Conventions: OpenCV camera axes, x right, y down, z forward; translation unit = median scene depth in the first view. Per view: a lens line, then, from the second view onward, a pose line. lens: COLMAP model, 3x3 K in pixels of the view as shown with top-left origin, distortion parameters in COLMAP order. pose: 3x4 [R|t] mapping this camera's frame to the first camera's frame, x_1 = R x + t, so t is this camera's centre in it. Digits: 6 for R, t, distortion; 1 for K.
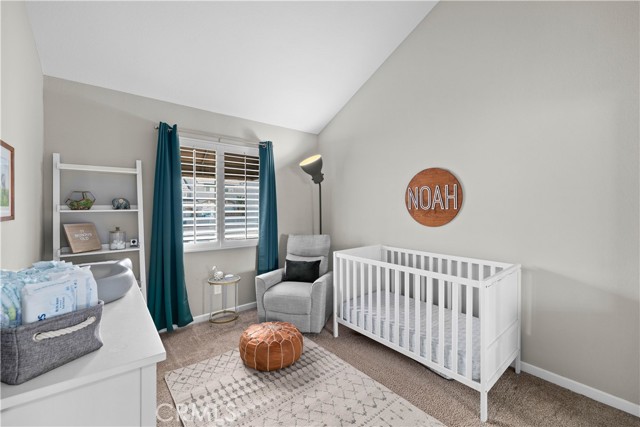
lens RADIAL K [[265.4, 0, 319.4], [0, 265.4, 209.1], [0, 0, 1]] dist [0.000557, -0.000218]
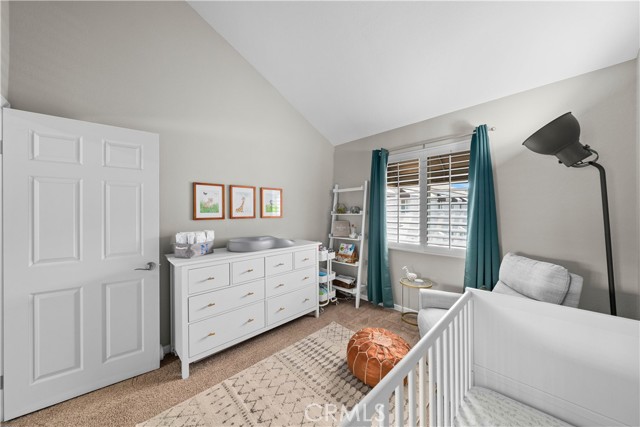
lens RADIAL K [[219.5, 0, 318.7], [0, 219.5, 212.0], [0, 0, 1]] dist [0.000339, 0.000002]
pose [[0.081802, 0.003592, -0.996642, 0.496788], [-0.004539, 0.999984, 0.003231, -0.009749], [0.996638, 0.004259, 0.081817, 0.603957]]
